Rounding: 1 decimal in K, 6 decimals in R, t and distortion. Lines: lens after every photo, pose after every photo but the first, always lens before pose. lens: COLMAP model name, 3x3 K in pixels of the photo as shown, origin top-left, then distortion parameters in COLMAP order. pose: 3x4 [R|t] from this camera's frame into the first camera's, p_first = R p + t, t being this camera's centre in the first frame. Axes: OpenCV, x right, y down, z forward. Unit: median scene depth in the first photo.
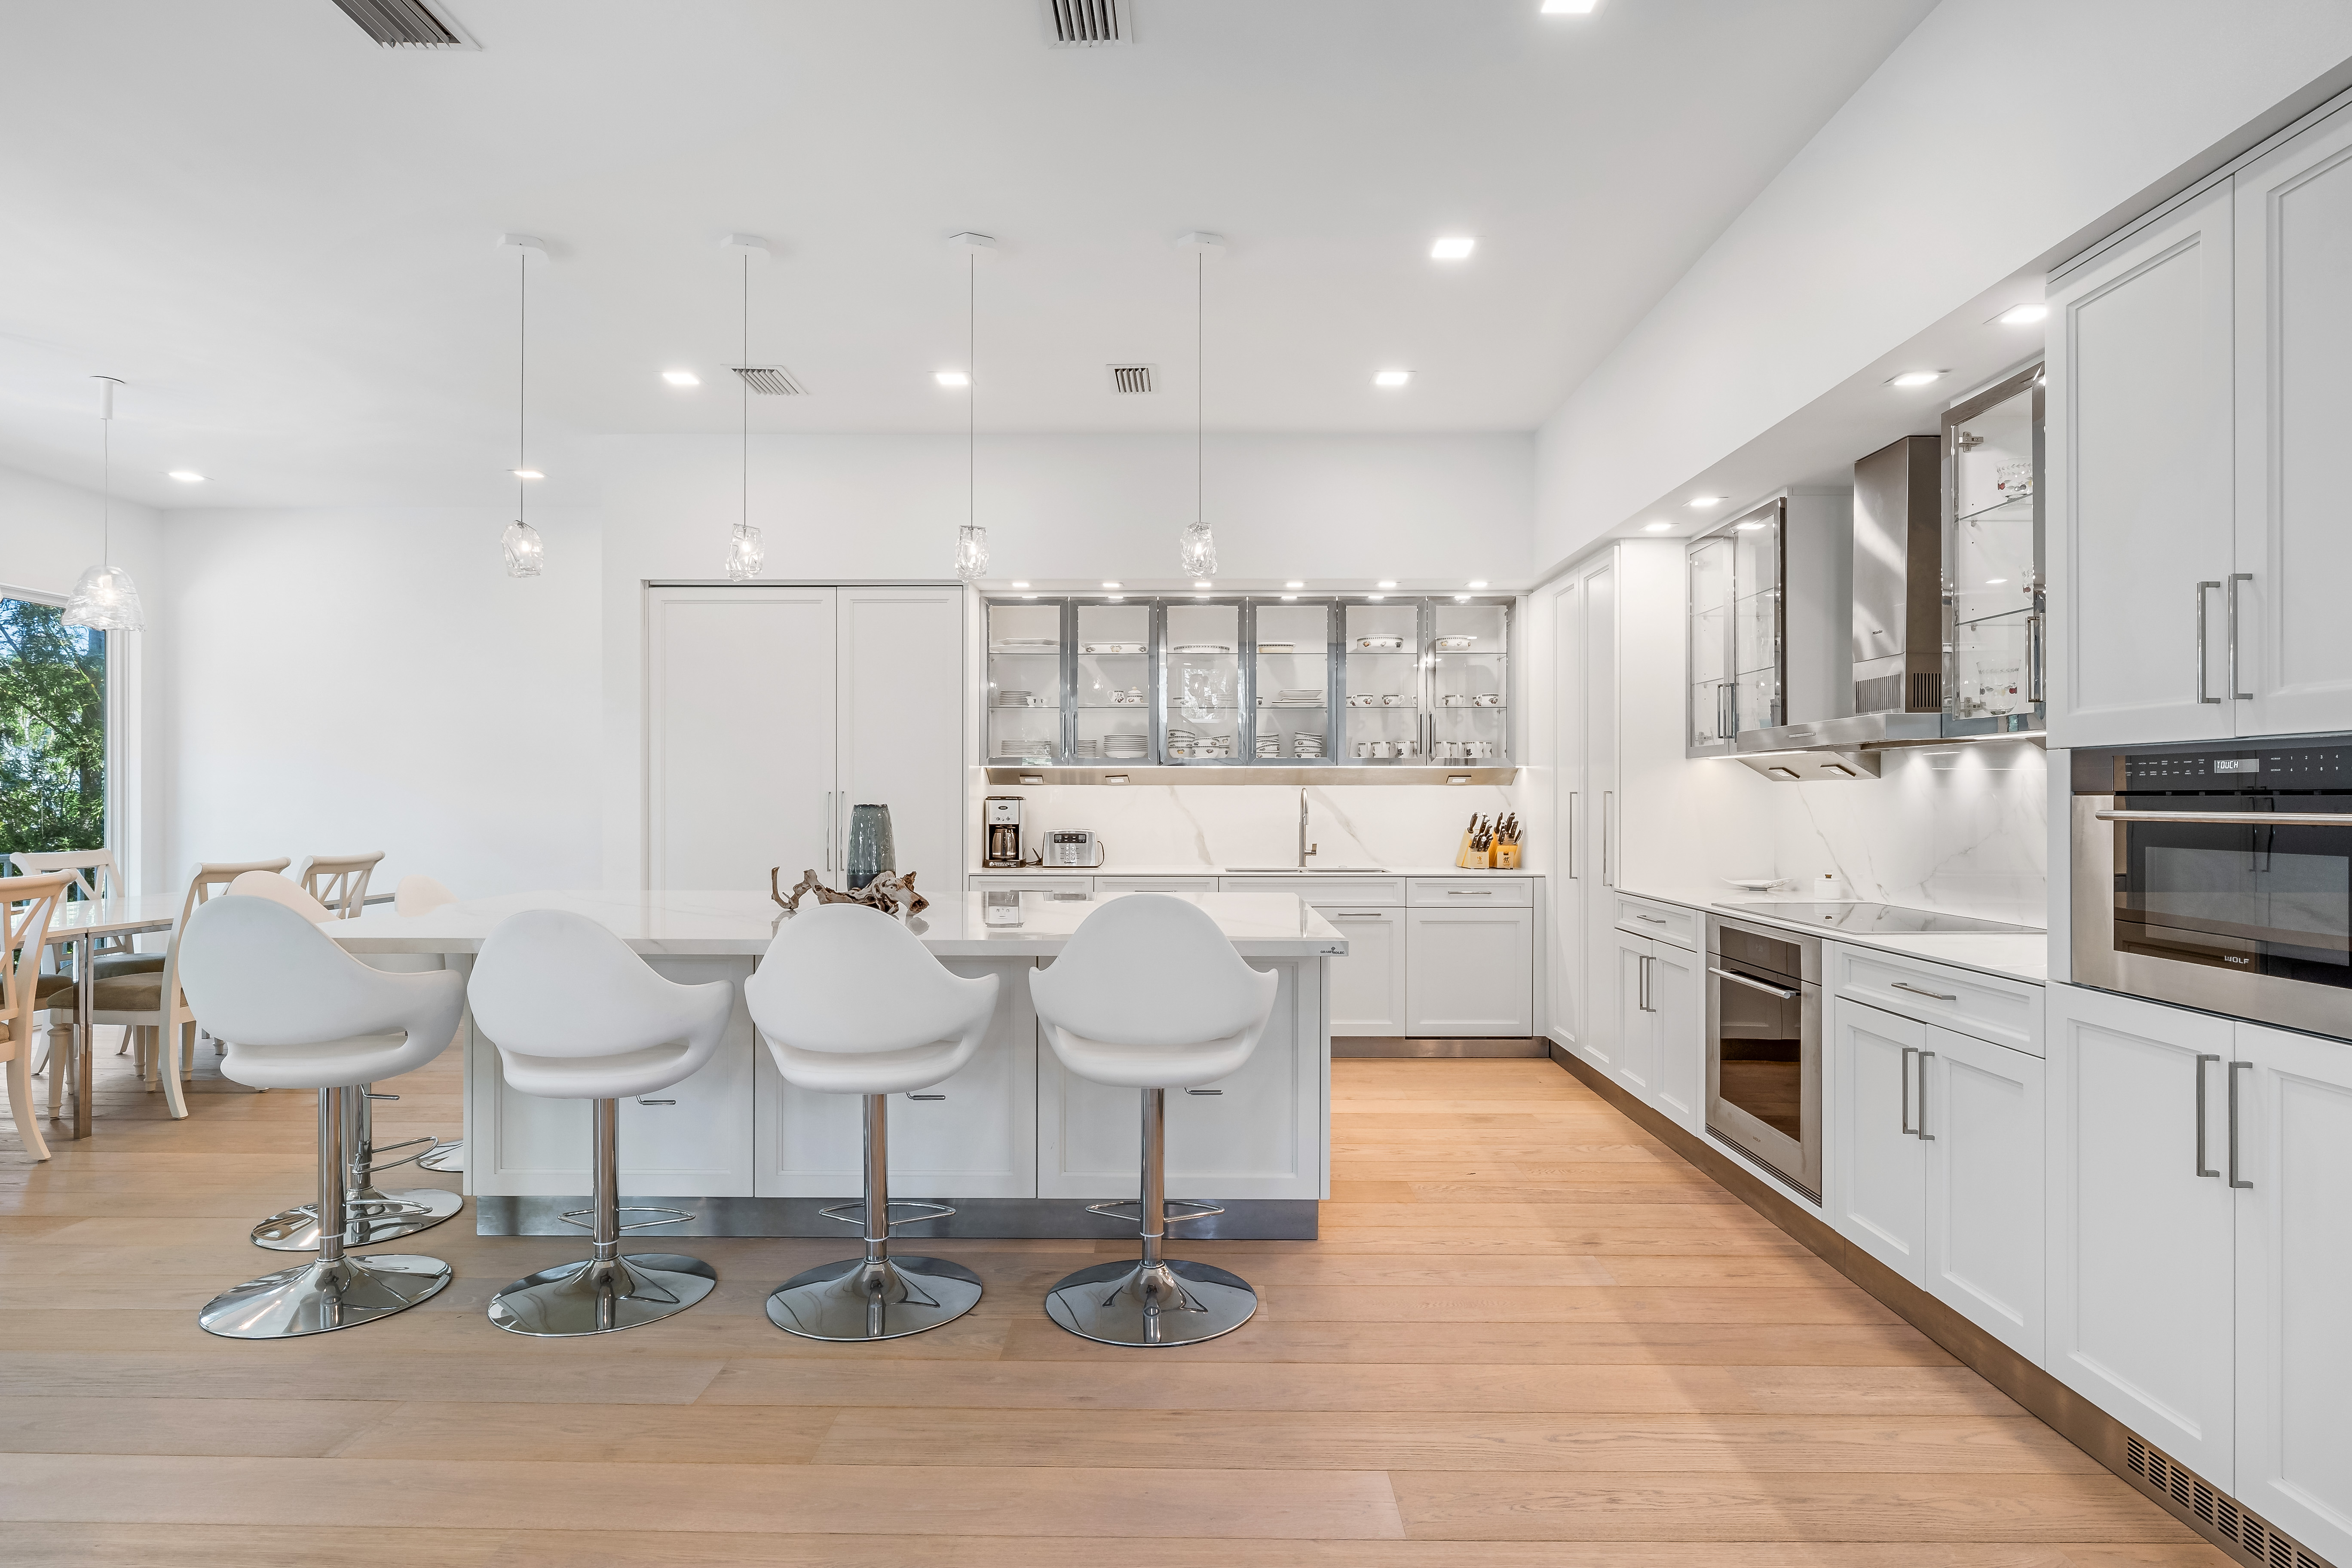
lens RADIAL K [[1247.6, 0, 1189.8], [0, 1247.6, 791.9], [0, 0, 1]] dist [-0.008214, 0.001429]
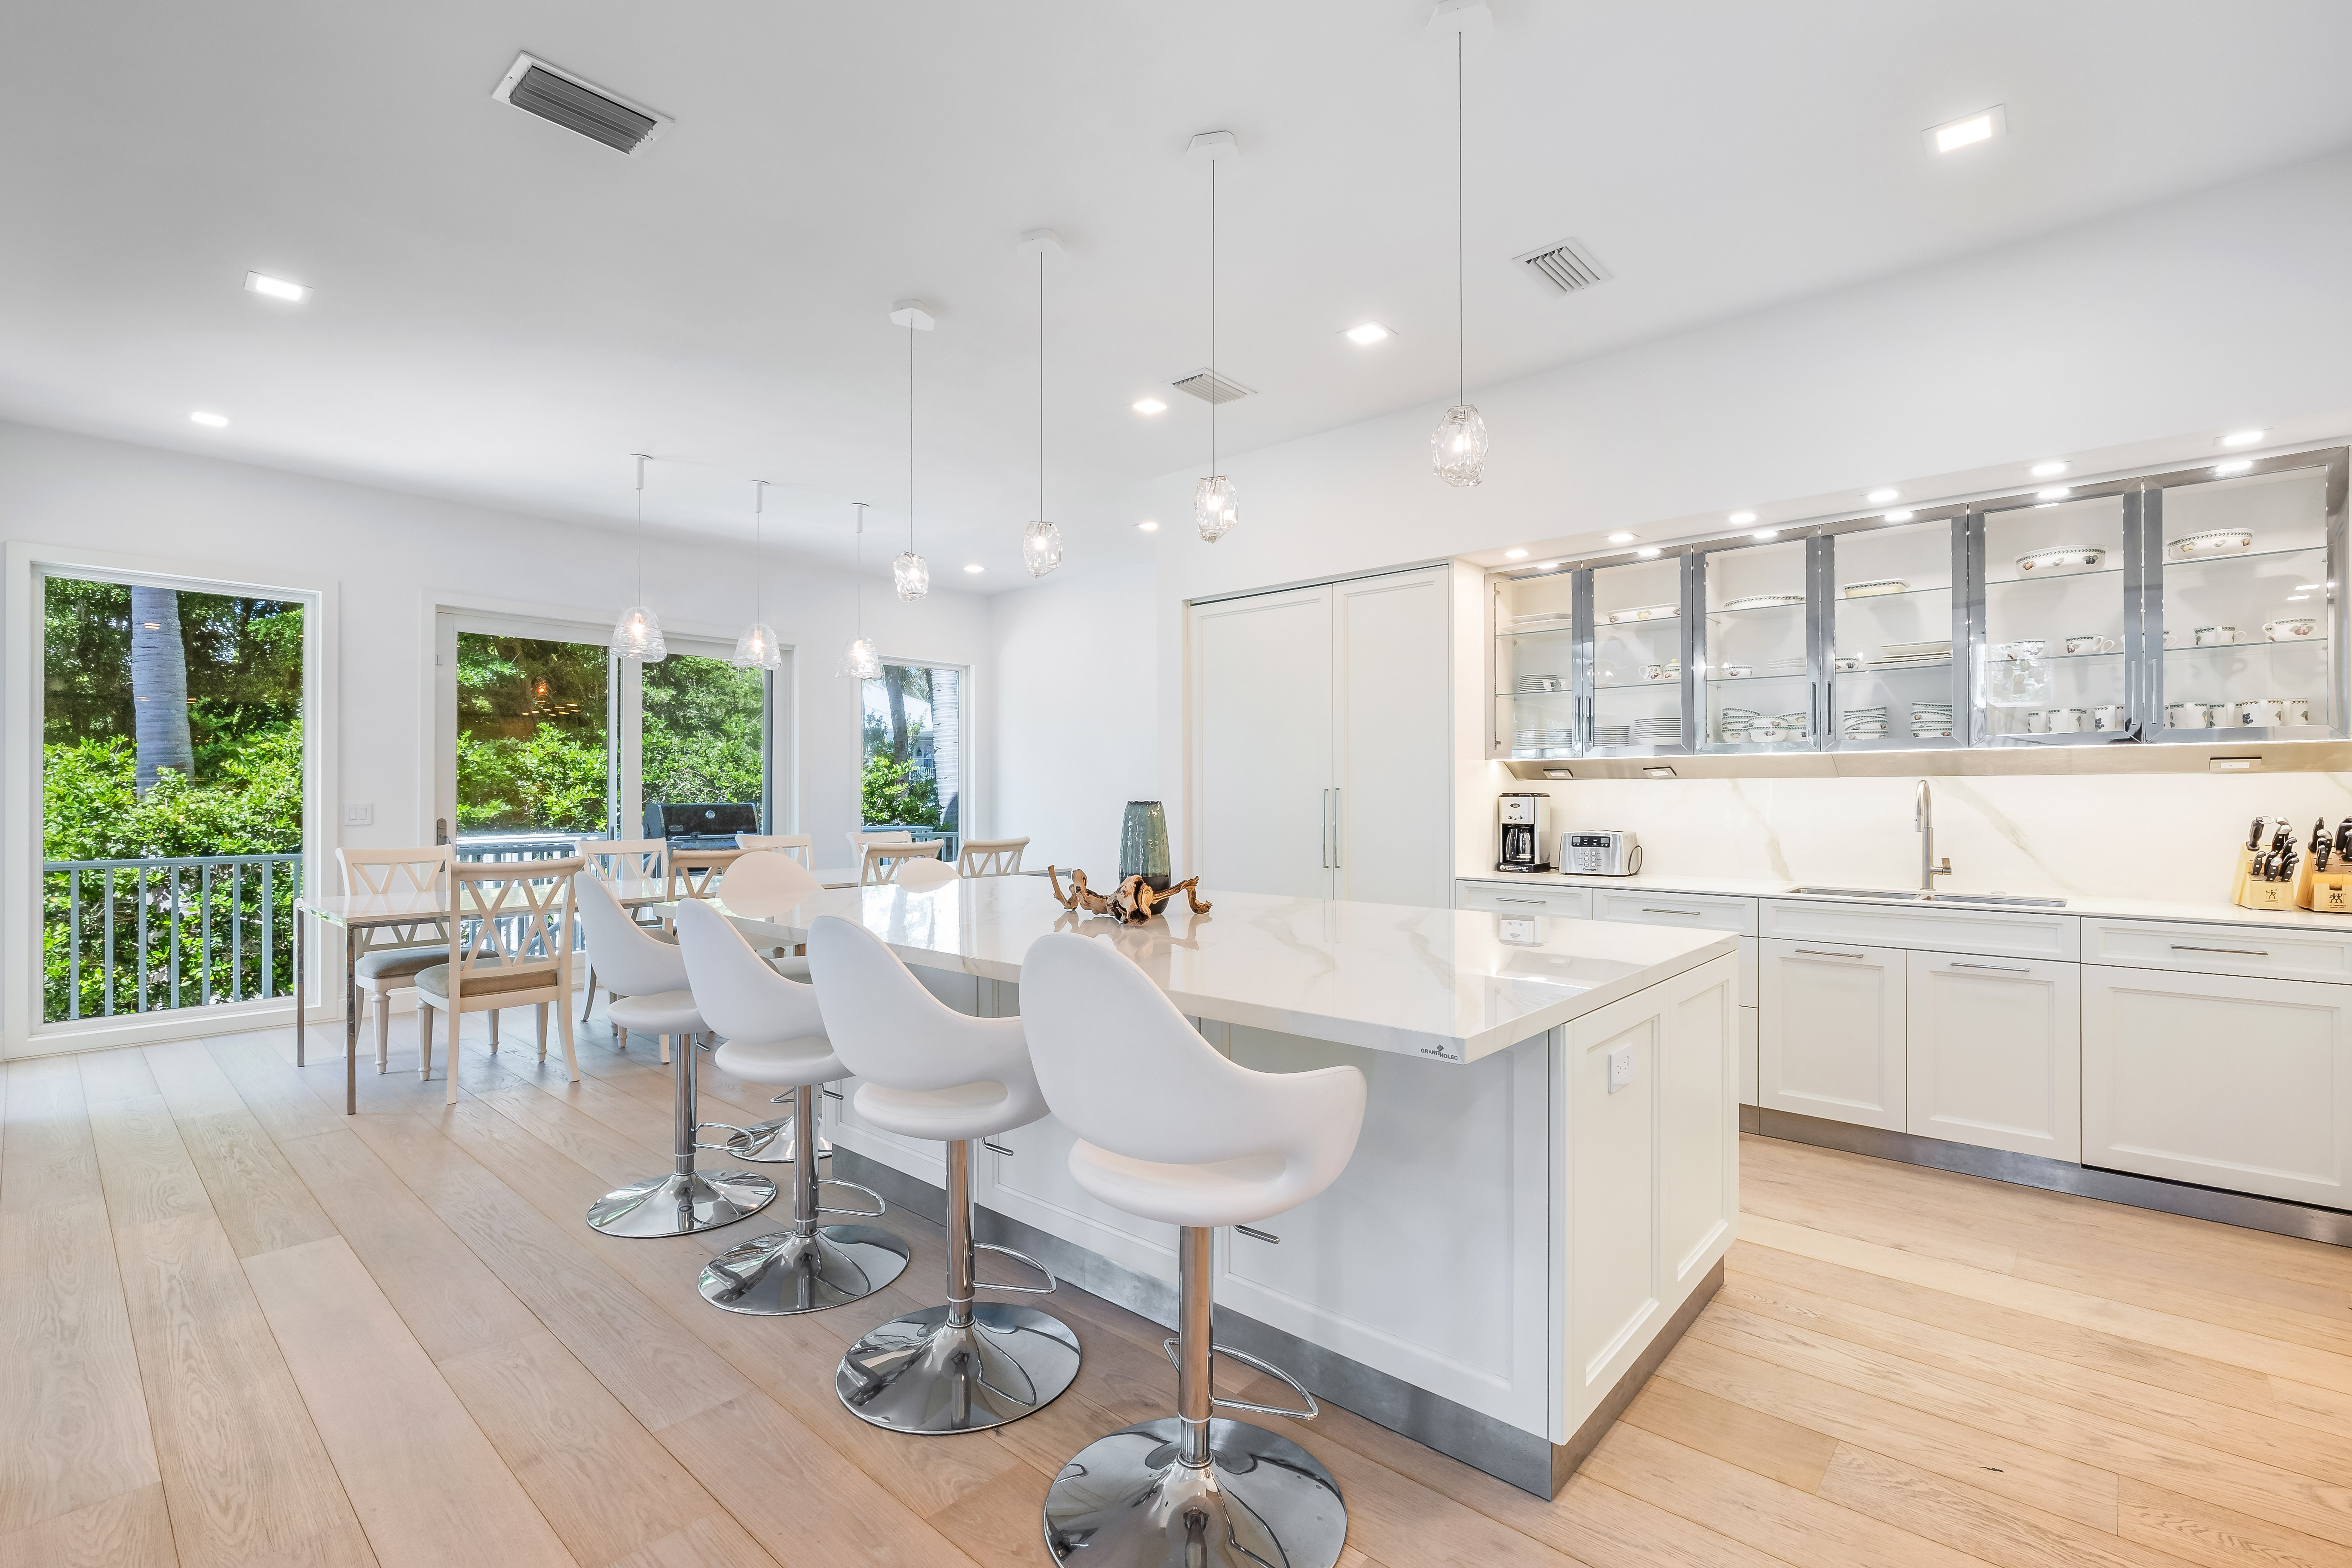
lens RADIAL K [[1053.9, 0, 1180.1], [0, 1053.9, 790.6], [0, 0, 1]] dist [-0.006957, 0.000359]
pose [[0.747568, -0.004128, -0.664173, 0.176195], [0.004497, 0.999989, -0.001154, 0.001859], [0.664170, -0.002125, 0.747578, 0.272426]]
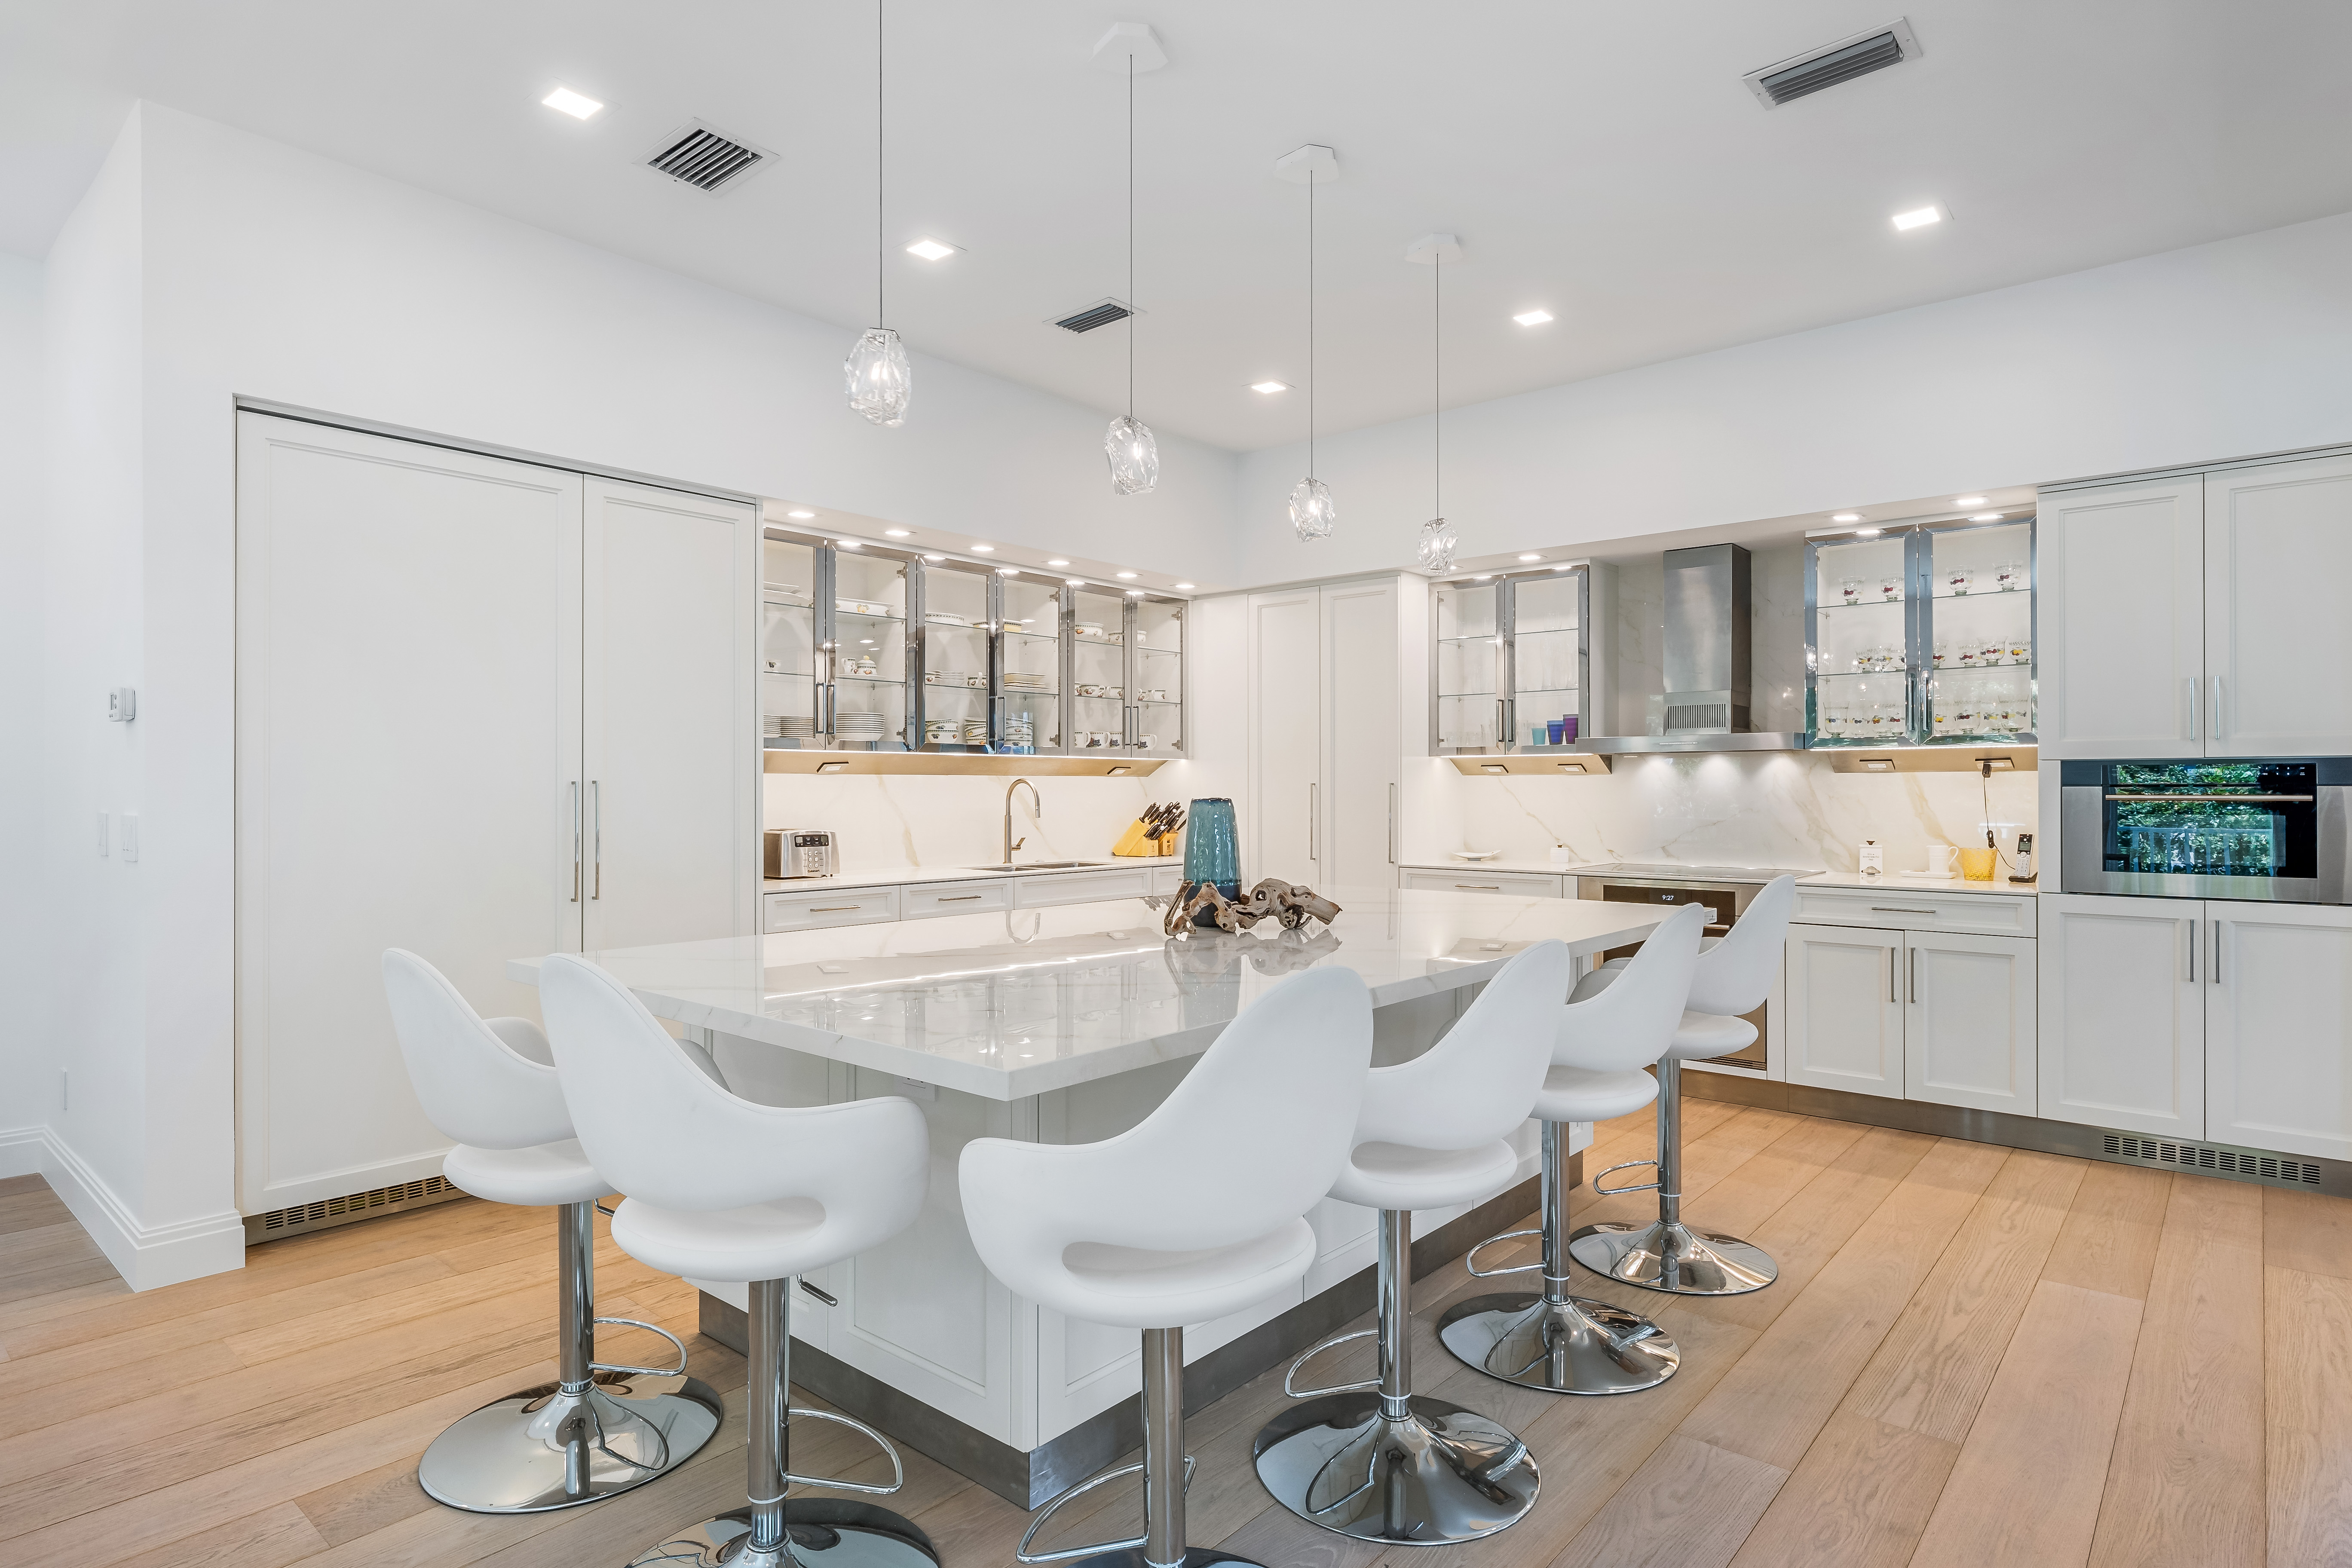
lens RADIAL K [[1247.6, 0, 1189.3], [0, 1247.6, 780.2], [0, 0, 1]] dist [-0.008214, 0.001429]
pose [[0.644823, 0.002844, 0.764326, -0.553050], [-0.002378, 0.999996, -0.001715, -0.000448], [-0.764328, -0.000712, 0.644827, 0.307210]]
